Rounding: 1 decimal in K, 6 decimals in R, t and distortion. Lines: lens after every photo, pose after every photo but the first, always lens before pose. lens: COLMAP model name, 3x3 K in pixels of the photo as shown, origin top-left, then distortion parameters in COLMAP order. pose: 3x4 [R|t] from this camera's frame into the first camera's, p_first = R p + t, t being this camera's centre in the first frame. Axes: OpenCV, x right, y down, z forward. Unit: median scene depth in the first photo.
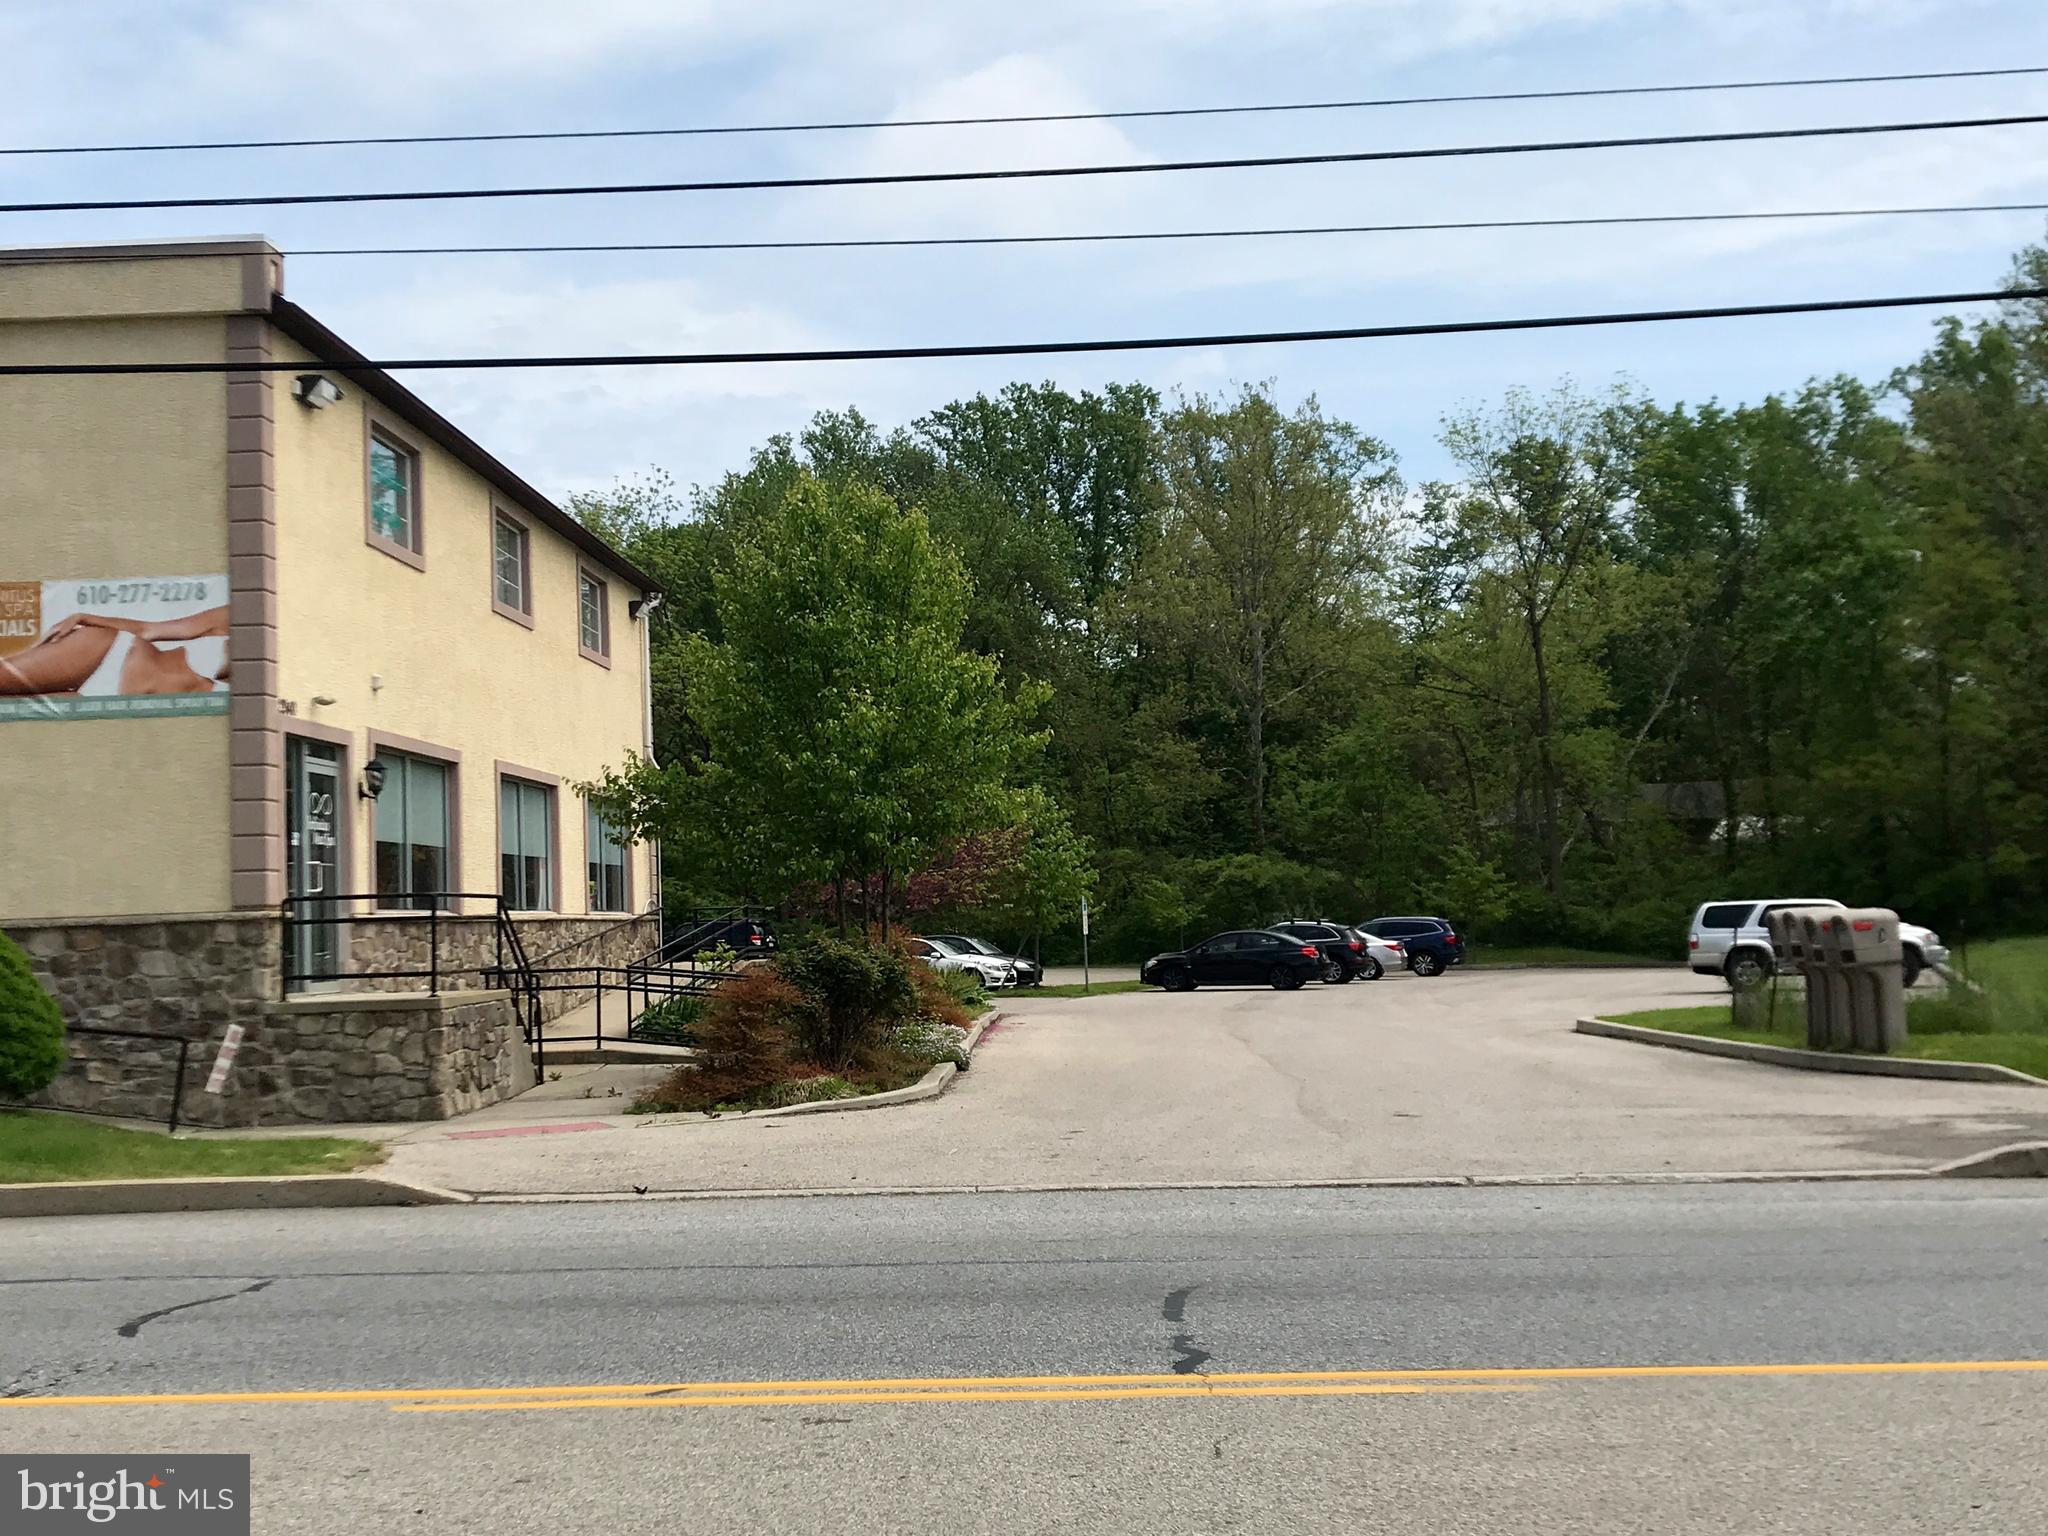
lens RADIAL K [[2368.9, 0, 1024.0], [0, 2368.9, 768.0], [0, 0, 1]] dist [0.018238, 0.015302]
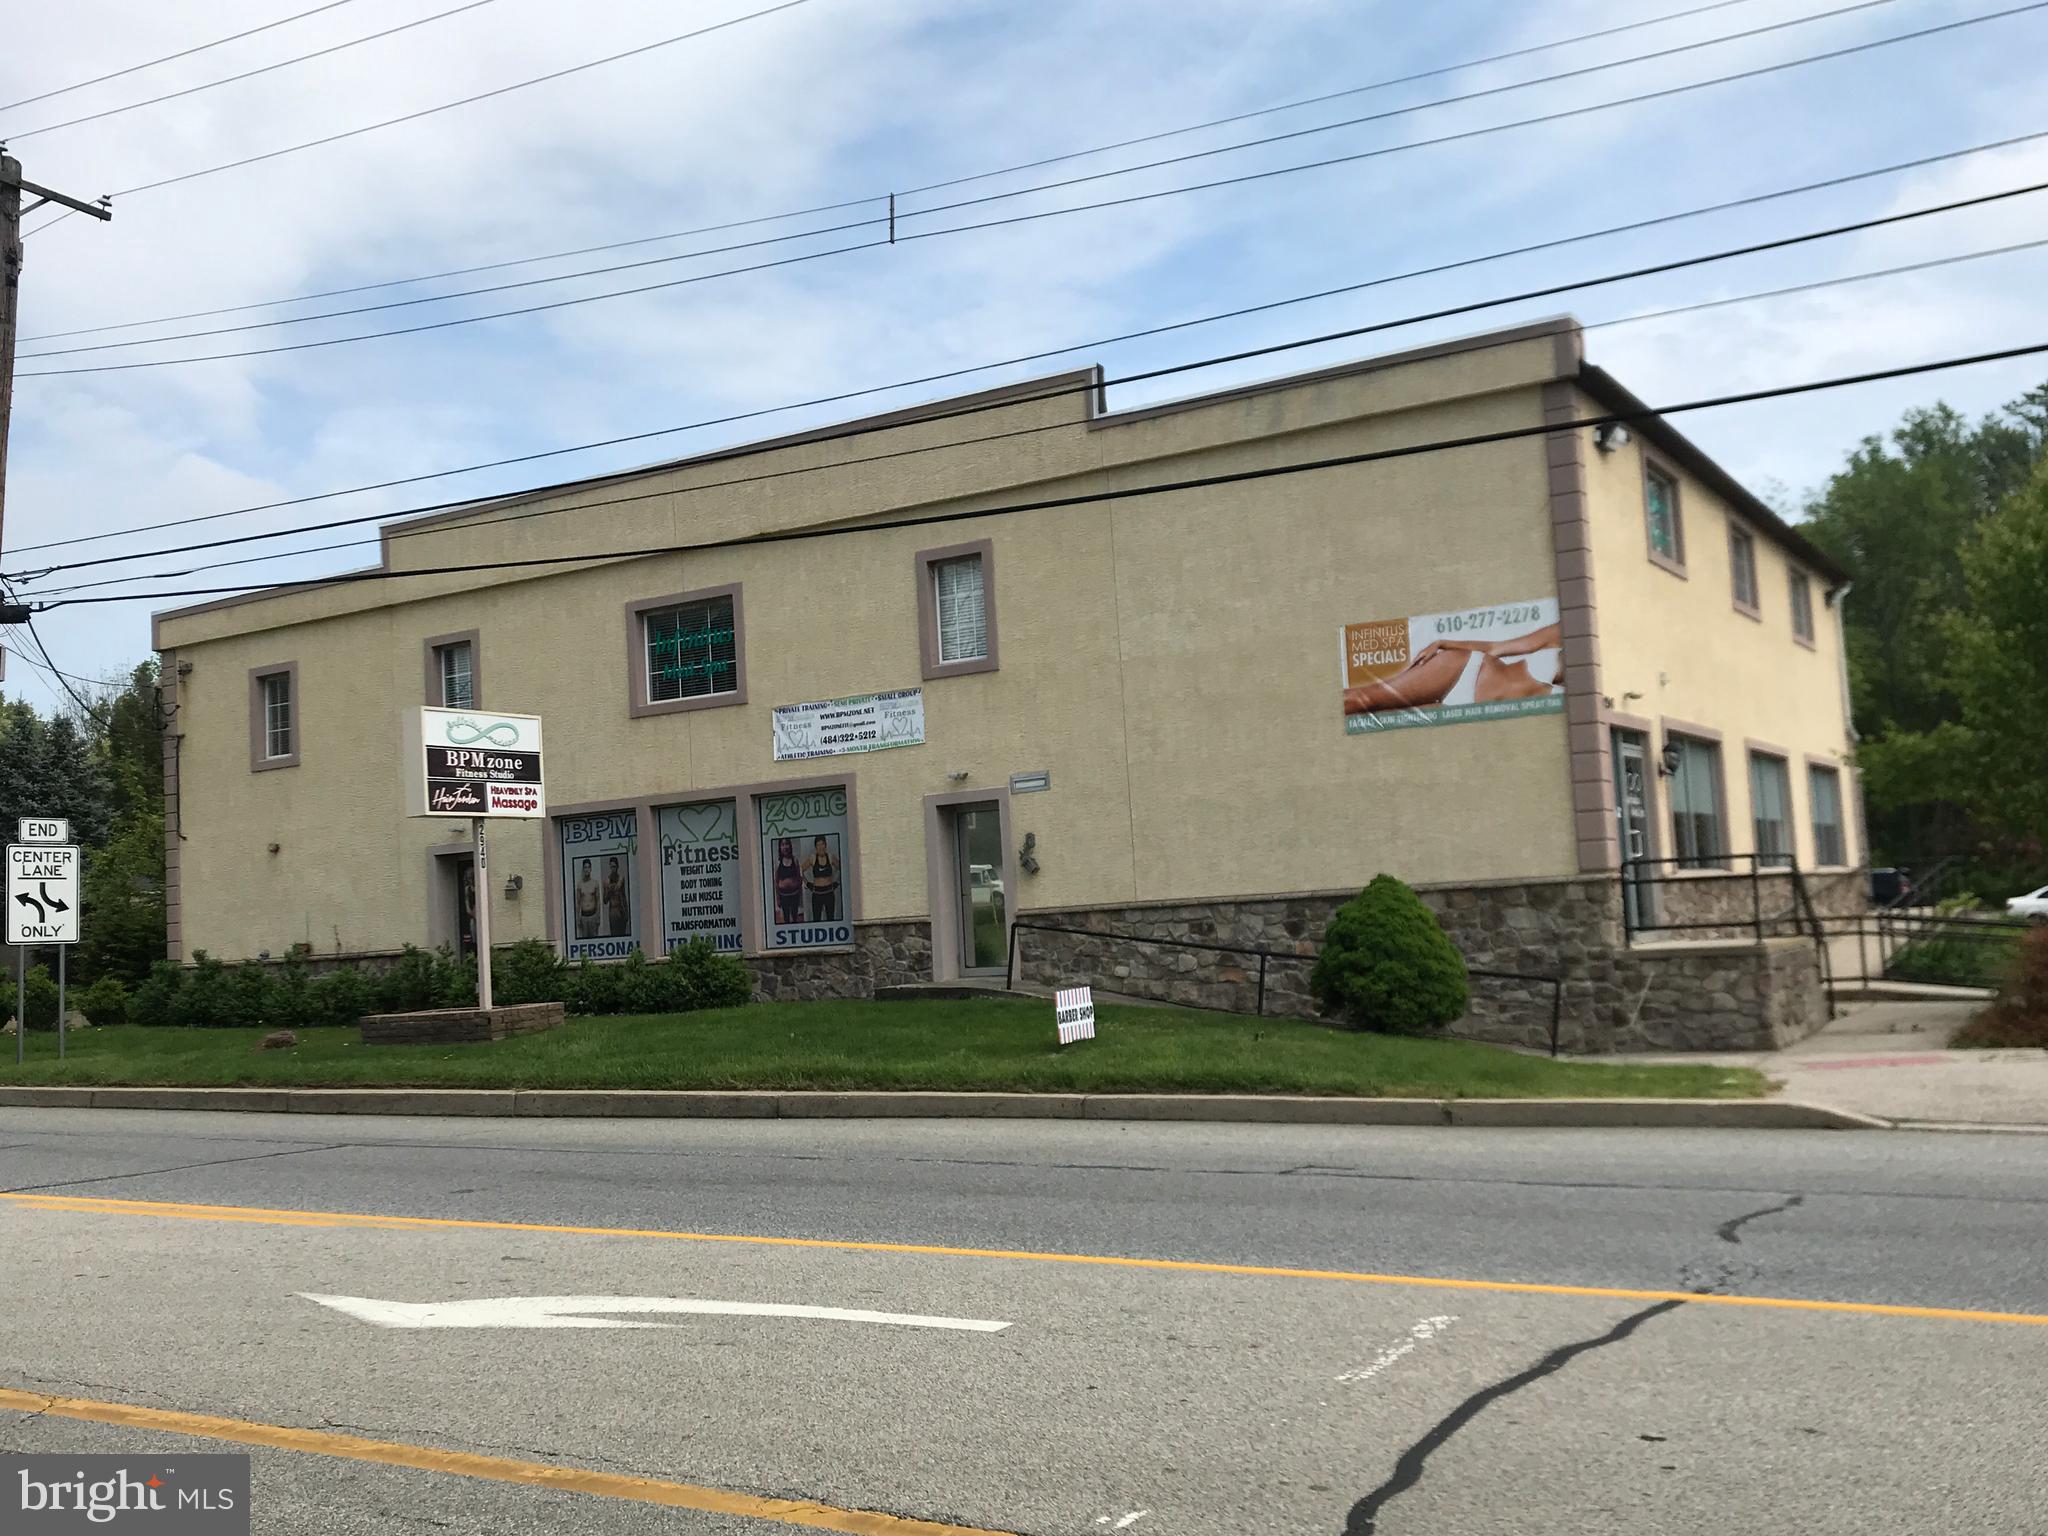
lens RADIAL K [[1929.7, 0, 1024.0], [0, 1929.7, 768.0], [0, 0, 1]] dist [0.040152, -0.016971]
pose [[0.871674, -0.055676, -0.486914, -0.095635], [0.059356, 0.998206, -0.007880, -0.002727], [0.486479, -0.022032, 0.873414, 0.002027]]
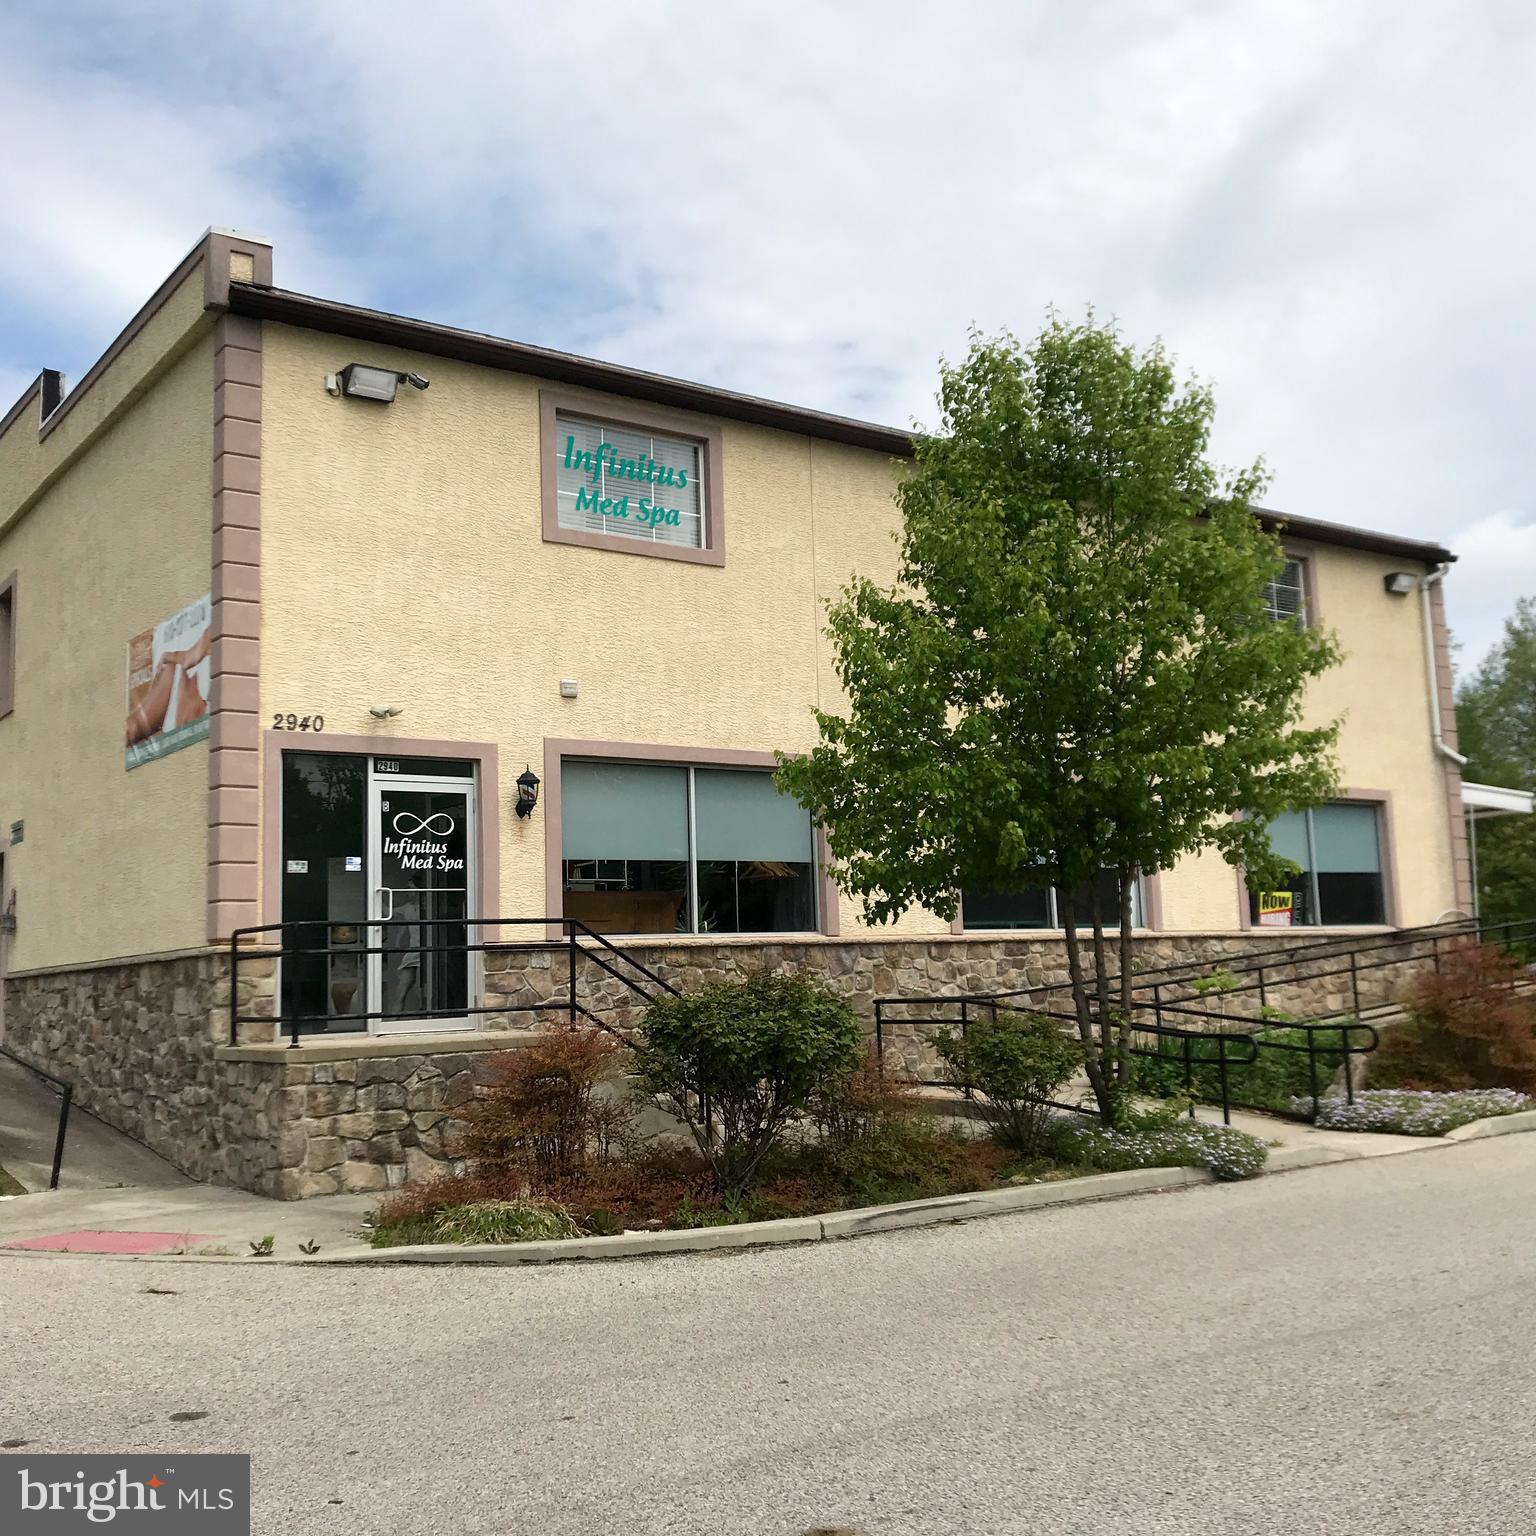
lens RADIAL K [[1651.5, 0, 768.0], [0, 1651.5, 768.0], [0, 0, 1]] dist [0.191045, -0.661547]
pose [[0.622553, -0.089980, -0.777388, 0.314333], [0.066037, 0.995865, -0.062384, 0.045835], [0.779787, -0.012499, 0.625921, 0.754512]]
